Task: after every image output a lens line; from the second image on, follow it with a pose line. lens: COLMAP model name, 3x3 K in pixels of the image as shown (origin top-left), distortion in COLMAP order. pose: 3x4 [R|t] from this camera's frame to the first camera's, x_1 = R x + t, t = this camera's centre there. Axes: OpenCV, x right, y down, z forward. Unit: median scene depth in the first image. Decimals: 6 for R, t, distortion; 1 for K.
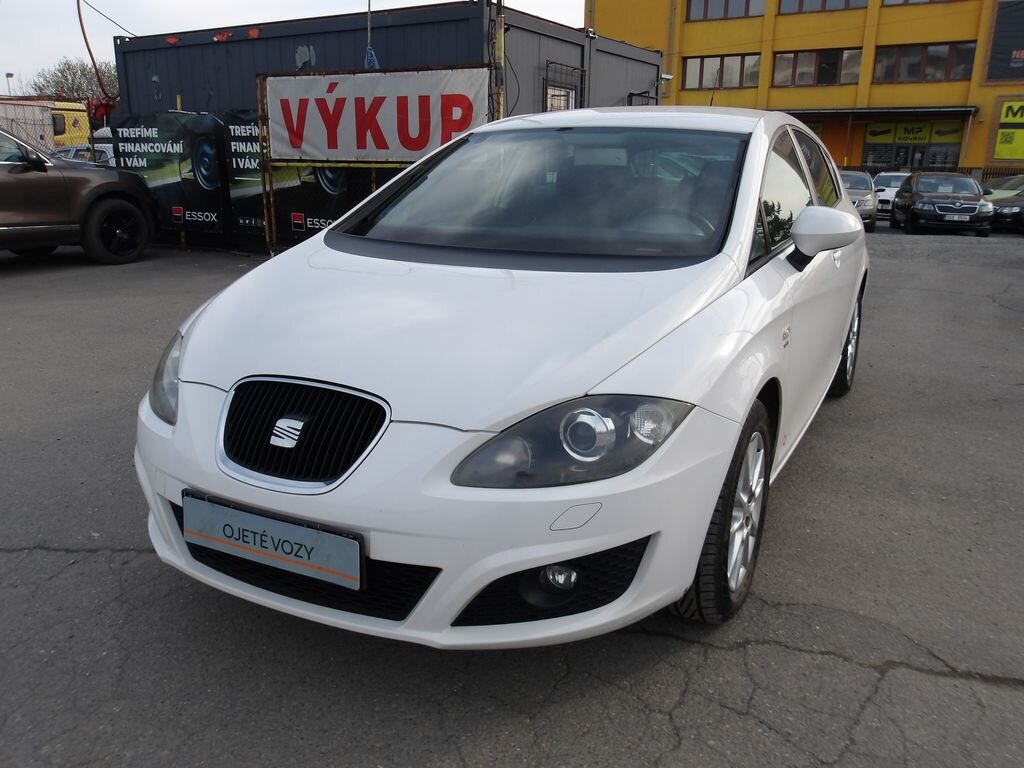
lens RADIAL K [[861.8, 0, 517.0], [0, 861.8, 379.5], [0, 0, 1]] dist [0.014401, 0.008539]
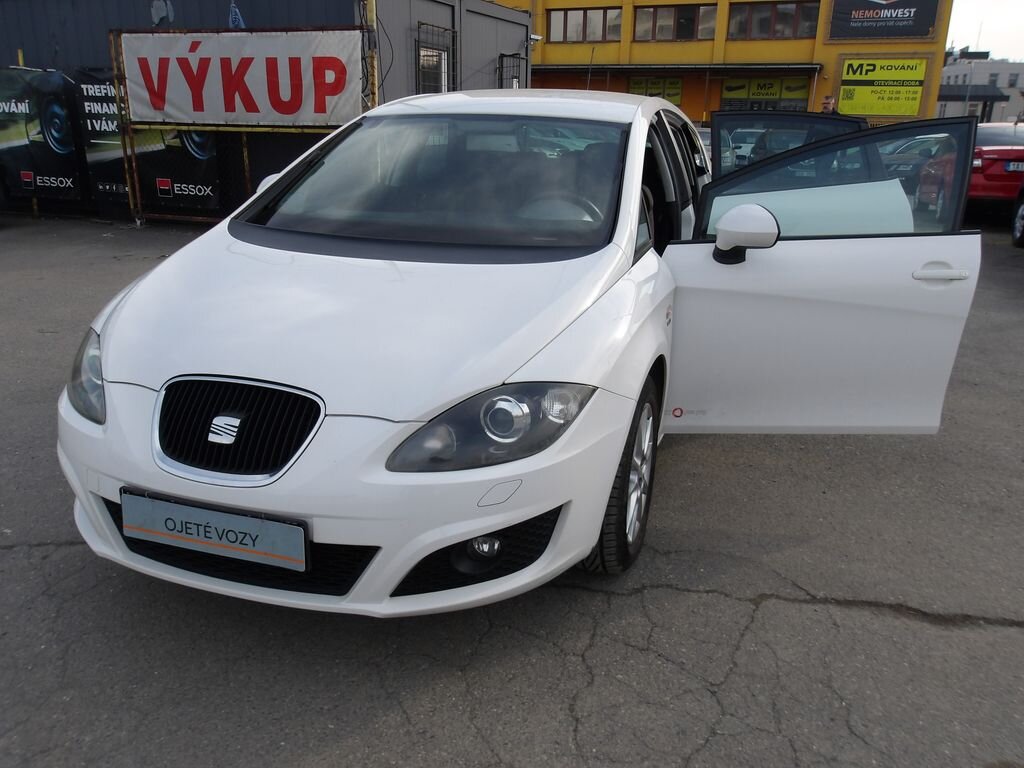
lens RADIAL K [[856.5, 0, 520.2], [0, 856.5, 387.2], [0, 0, 1]] dist [0.011250, 0.009658]
pose [[0.988498, -0.043210, 0.144928, -0.012348], [0.034286, 0.997392, 0.063519, -0.009715], [-0.147295, -0.057819, 0.987401, -0.020168]]
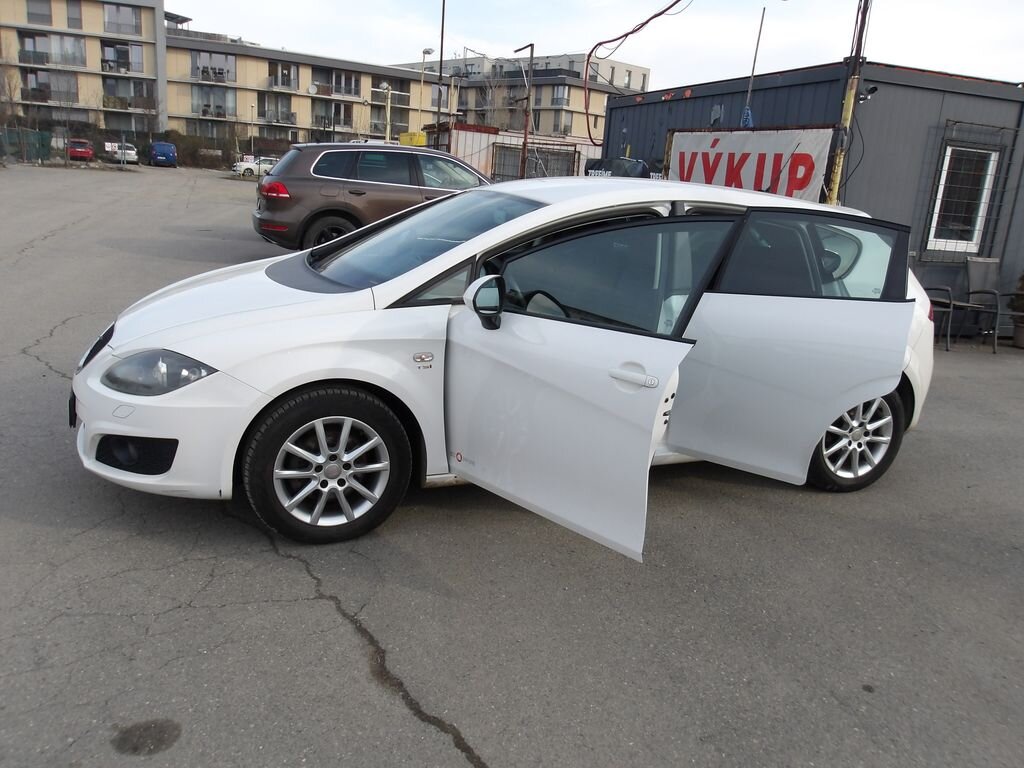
lens RADIAL K [[856.0, 0, 513.3], [0, 856.0, 385.8], [0, 0, 1]] dist [0.002007, 0.015982]
pose [[0.763620, 0.202902, -0.612956, 0.351178], [-0.224636, 0.973520, 0.042404, -0.028676], [0.605329, 0.105311, 0.788978, 0.020456]]
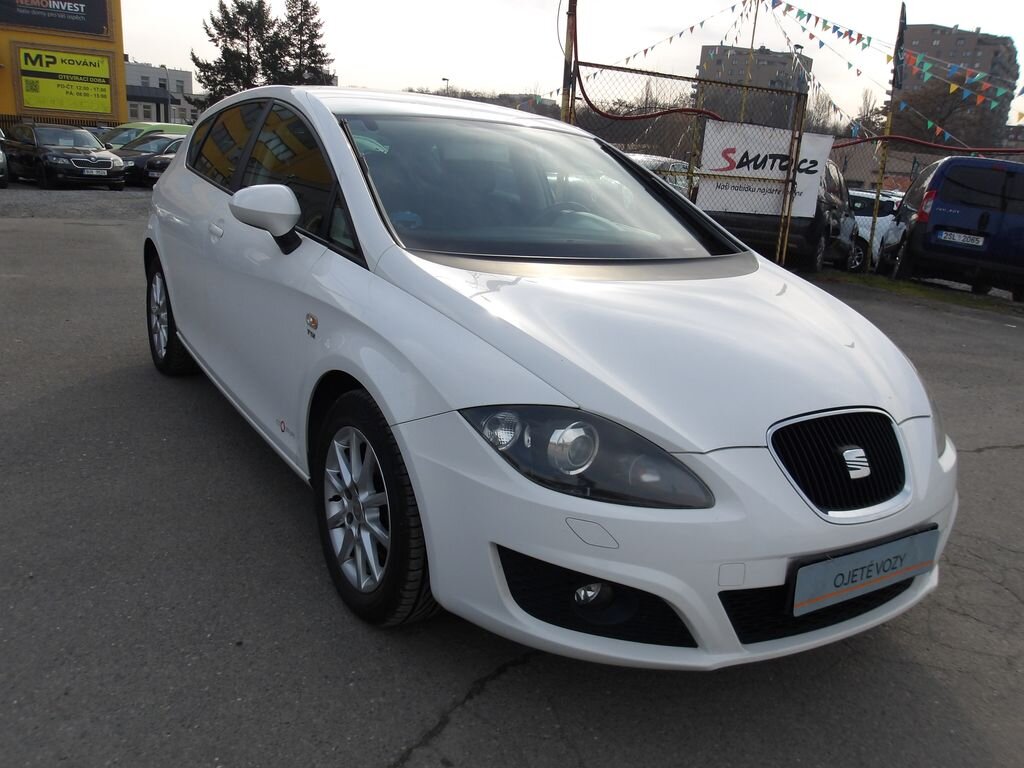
lens RADIAL K [[845.3, 0, 535.5], [0, 845.3, 383.5], [0, 0, 1]] dist [0.012344, 0.003439]
pose [[0.508571, -0.212857, 0.834294, -0.276787], [0.157301, 0.975623, 0.153027, -0.052983], [-0.846529, 0.053410, 0.529656, 0.170011]]
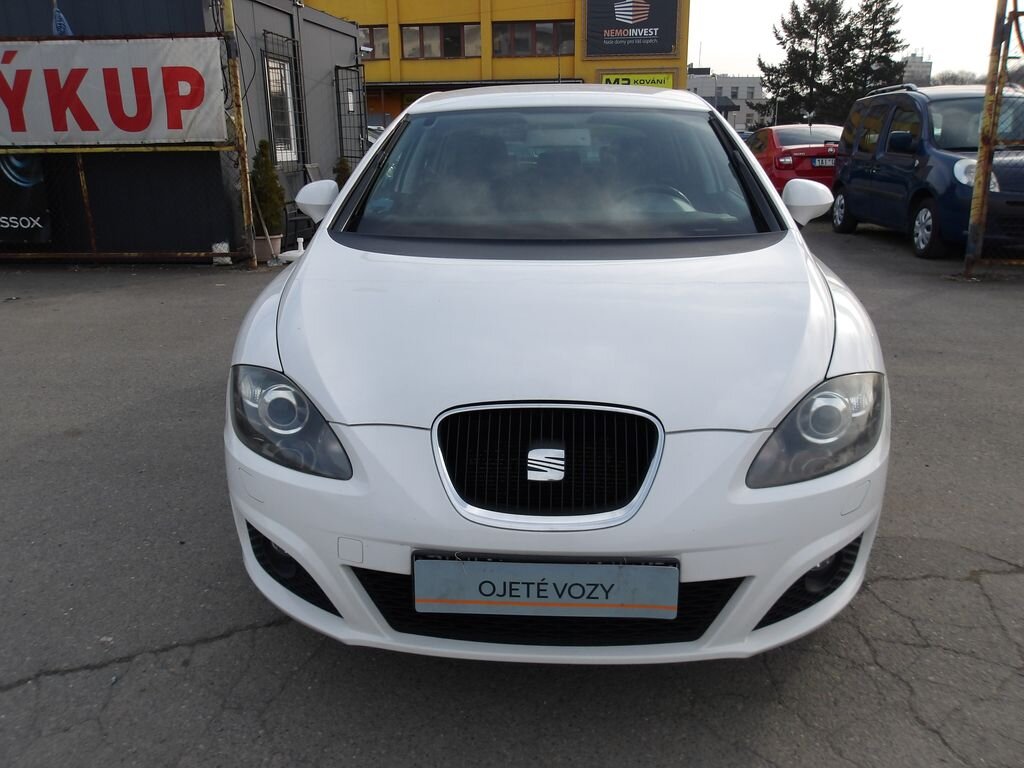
lens RADIAL K [[859.6, 0, 521.4], [0, 859.6, 383.2], [0, 0, 1]] dist [0.013955, 0.009175]
pose [[0.915853, -0.136980, 0.377425, -0.131809], [0.124132, 0.990552, 0.058288, -0.016156], [-0.381843, -0.006533, 0.924204, 0.043033]]
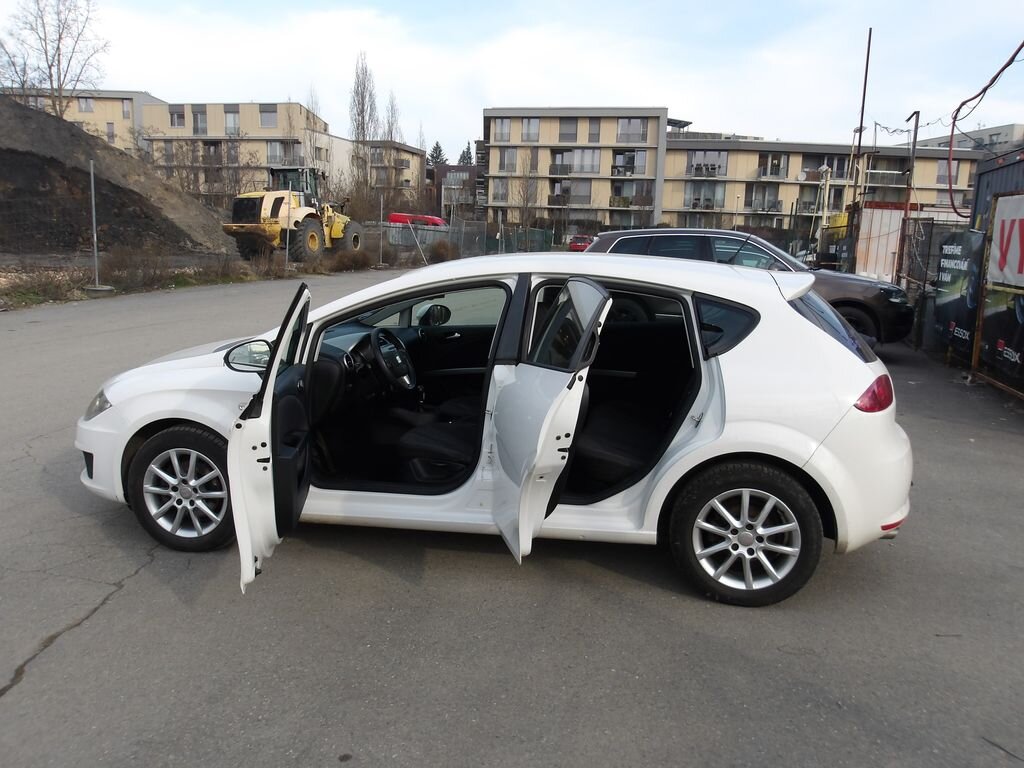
lens RADIAL K [[847.7, 0, 520.3], [0, 847.7, 398.7], [0, 0, 1]] dist [-0.000642, 0.019327]
pose [[0.307567, 0.187024, -0.932965, 0.549954], [-0.266787, 0.958115, 0.104115, -0.105543], [0.913360, 0.216881, 0.344580, 0.266420]]
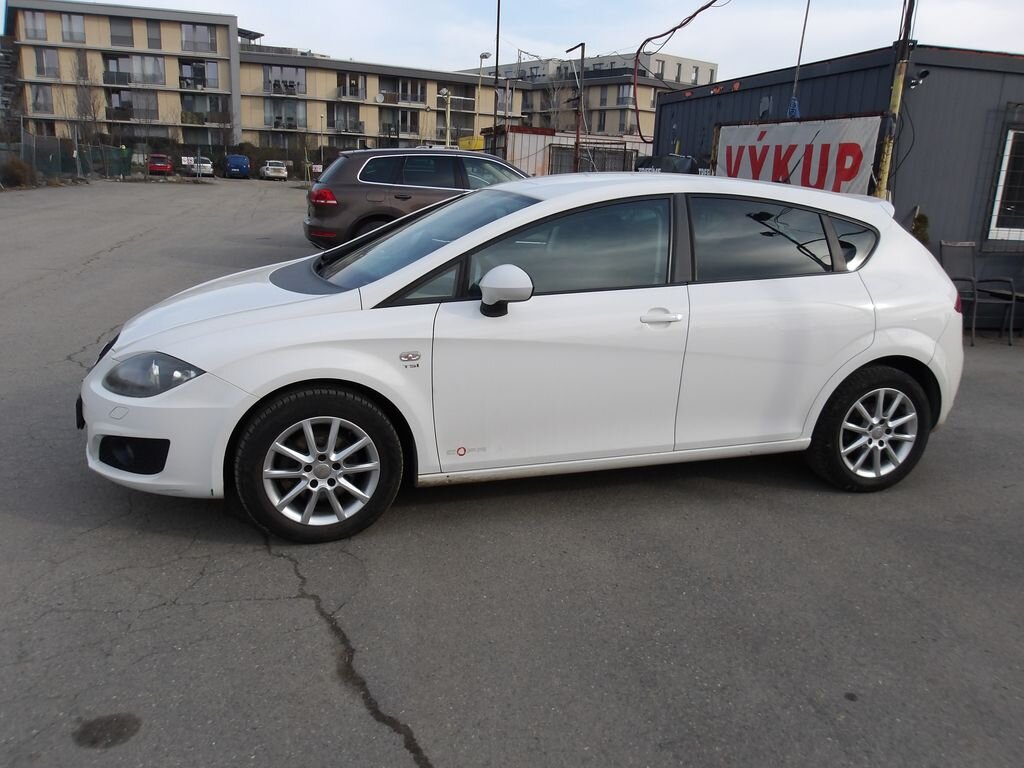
lens RADIAL K [[856.0, 0, 513.3], [0, 856.0, 385.8], [0, 0, 1]] dist [0.002007, 0.015982]
pose [[0.712962, 0.193545, -0.673963, 0.375748], [-0.210324, 0.975924, 0.057766, -0.034801], [0.668916, 0.100566, 0.736504, 0.046550]]
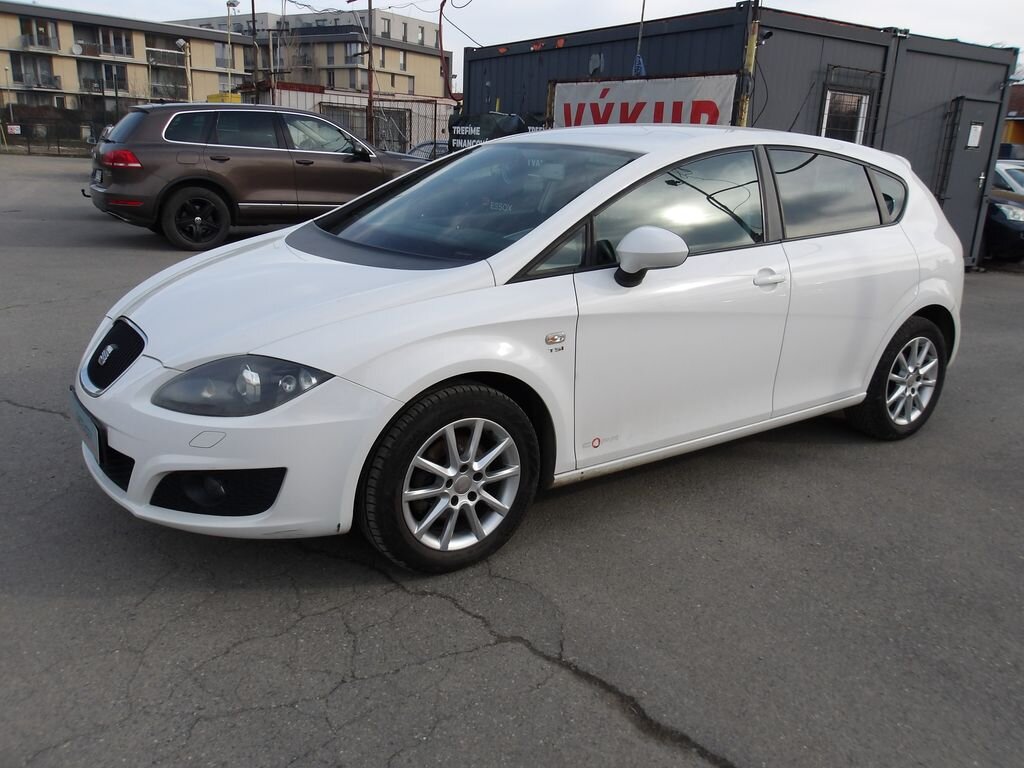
lens RADIAL K [[860.5, 0, 510.7], [0, 860.5, 379.7], [0, 0, 1]] dist [0.008445, 0.004718]
pose [[0.890173, 0.147335, -0.431144, 0.214564], [-0.145411, 0.988656, 0.037628, -0.010686], [0.431796, 0.029198, 0.901498, -0.003333]]
